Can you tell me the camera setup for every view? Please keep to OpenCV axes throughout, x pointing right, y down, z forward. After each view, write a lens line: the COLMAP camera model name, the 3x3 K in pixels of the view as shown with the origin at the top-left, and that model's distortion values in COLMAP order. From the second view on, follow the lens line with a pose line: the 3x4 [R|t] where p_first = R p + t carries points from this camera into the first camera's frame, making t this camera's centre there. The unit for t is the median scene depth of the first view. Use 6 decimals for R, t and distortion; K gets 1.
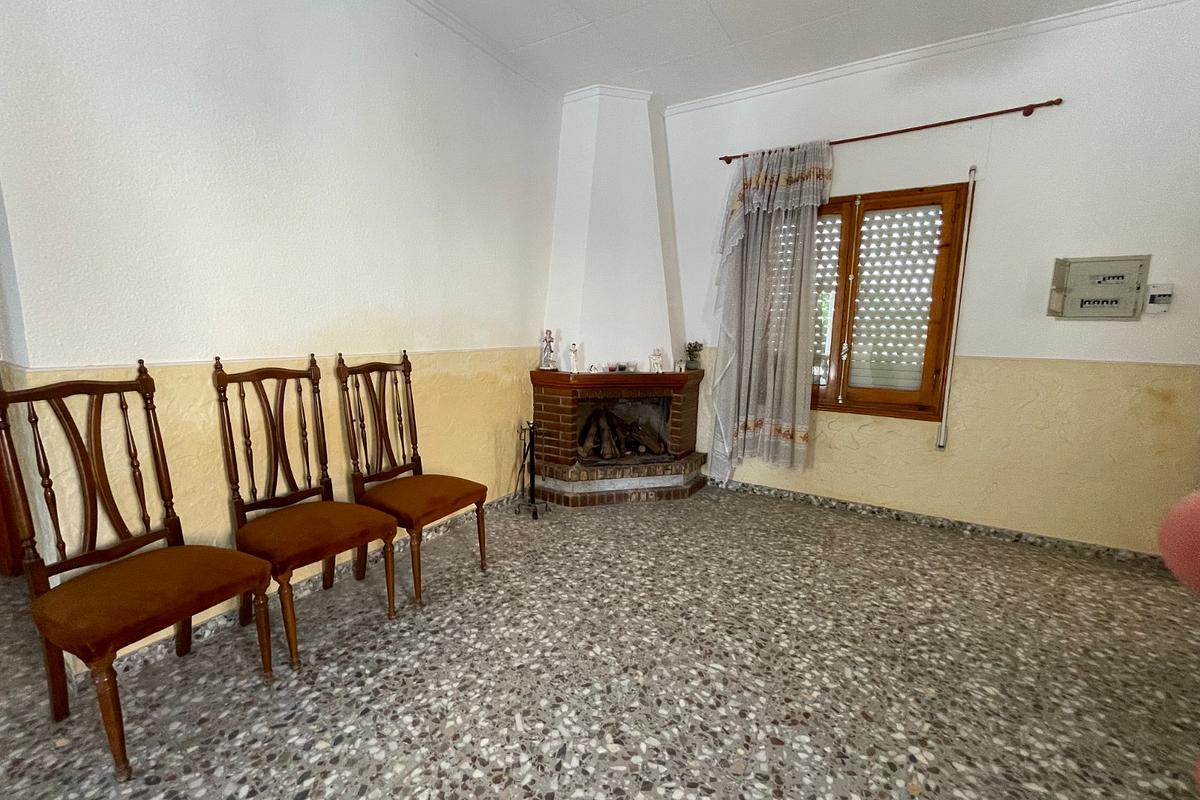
lens RADIAL K [[492.4, 0, 598.8], [0, 492.4, 400.3], [0, 0, 1]] dist [-0.001250, -0.000148]
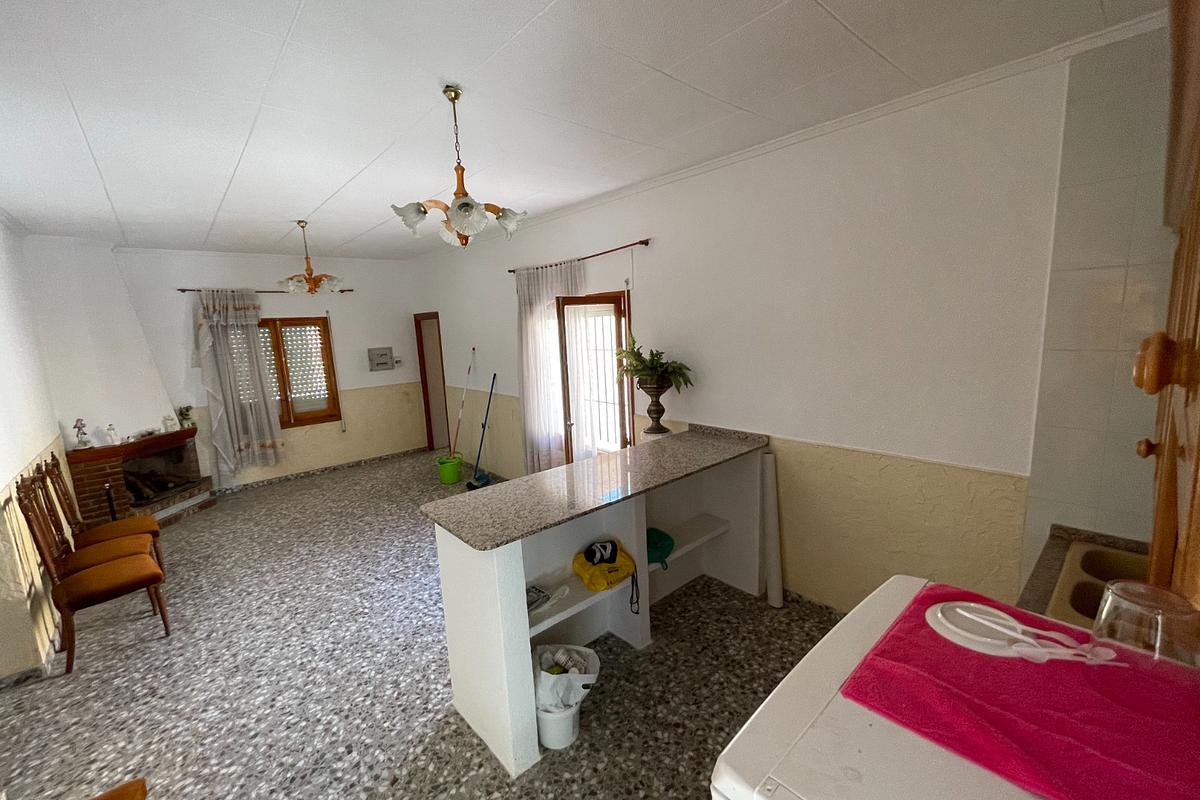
lens RADIAL K [[492.4, 0, 599.4], [0, 492.4, 397.8], [0, 0, 1]] dist [-0.001250, -0.000148]
pose [[0.286965, -0.175369, 0.941752, -0.965192], [0.196806, 0.972922, 0.121204, -0.086765], [-0.937506, 0.150561, 0.313709, -0.744968]]
